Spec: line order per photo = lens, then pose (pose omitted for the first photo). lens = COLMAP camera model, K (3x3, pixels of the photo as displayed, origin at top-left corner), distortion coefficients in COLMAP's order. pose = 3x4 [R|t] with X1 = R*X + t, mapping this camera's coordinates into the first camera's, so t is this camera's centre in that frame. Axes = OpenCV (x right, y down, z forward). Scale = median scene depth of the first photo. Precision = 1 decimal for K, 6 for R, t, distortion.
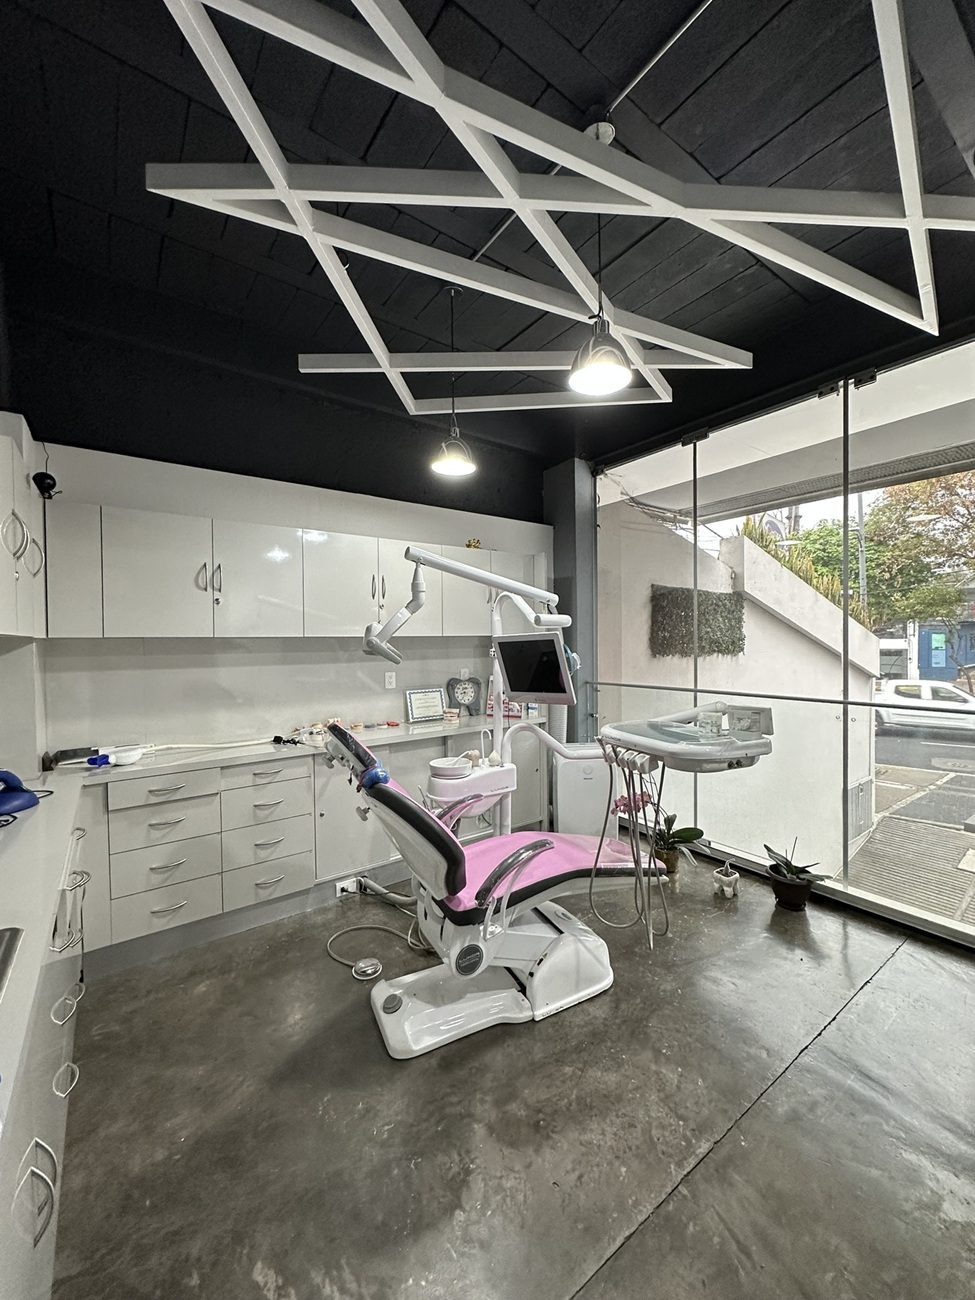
lens RADIAL K [[517.0, 0, 486.8], [0, 517.0, 650.4], [0, 0, 1]] dist [-0.006017, 0.001301]
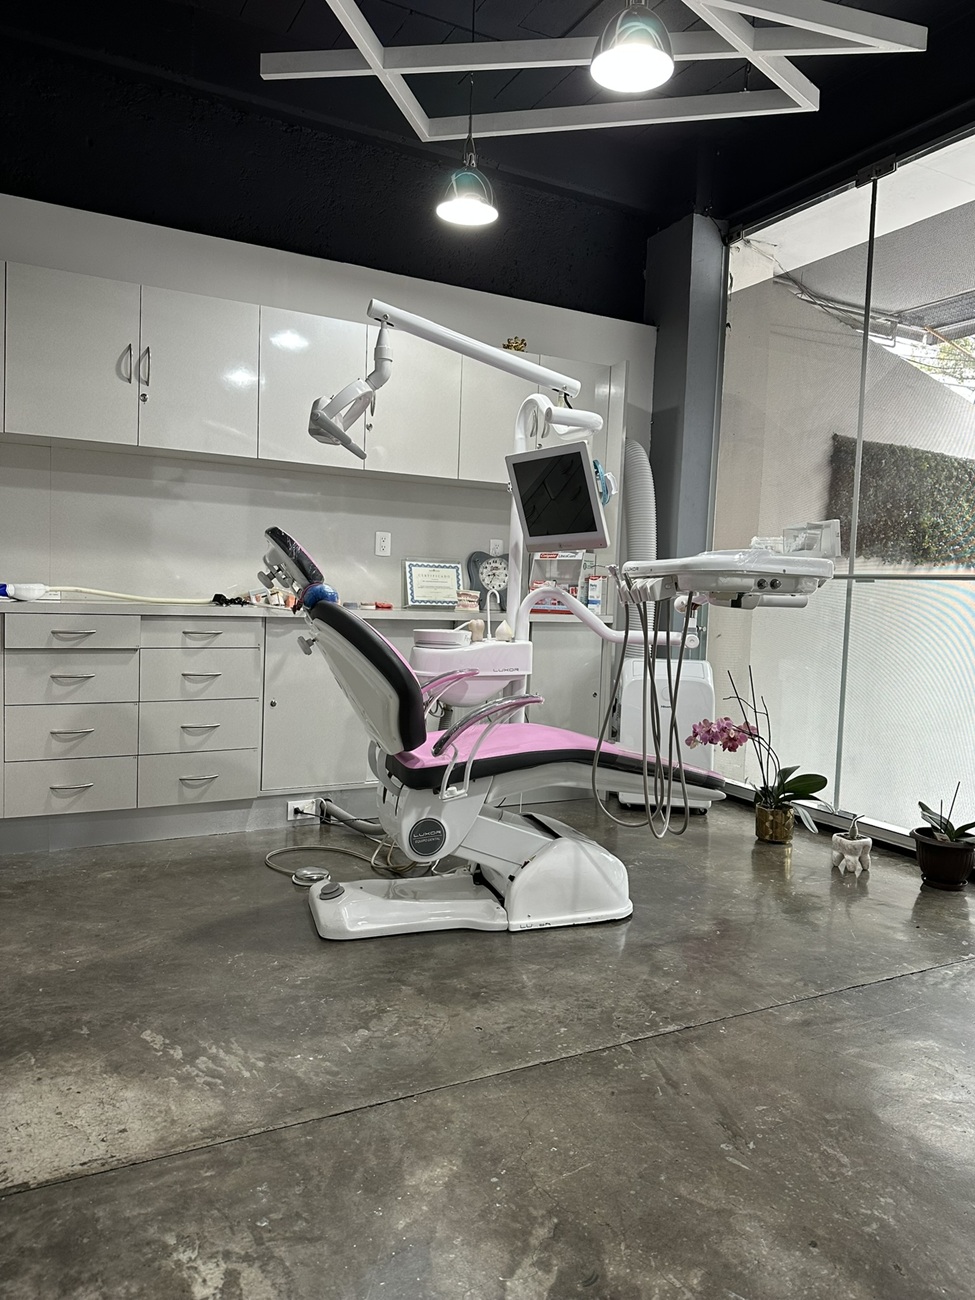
lens RADIAL K [[925.5, 0, 487.7], [0, 925.5, 647.4], [0, 0, 1]] dist [0.043452, -0.048257]
pose [[0.988520, 0.054367, -0.140972, 0.192675], [-0.048482, 0.997817, 0.044851, 0.194187], [0.143102, -0.037502, 0.988997, -0.297592]]
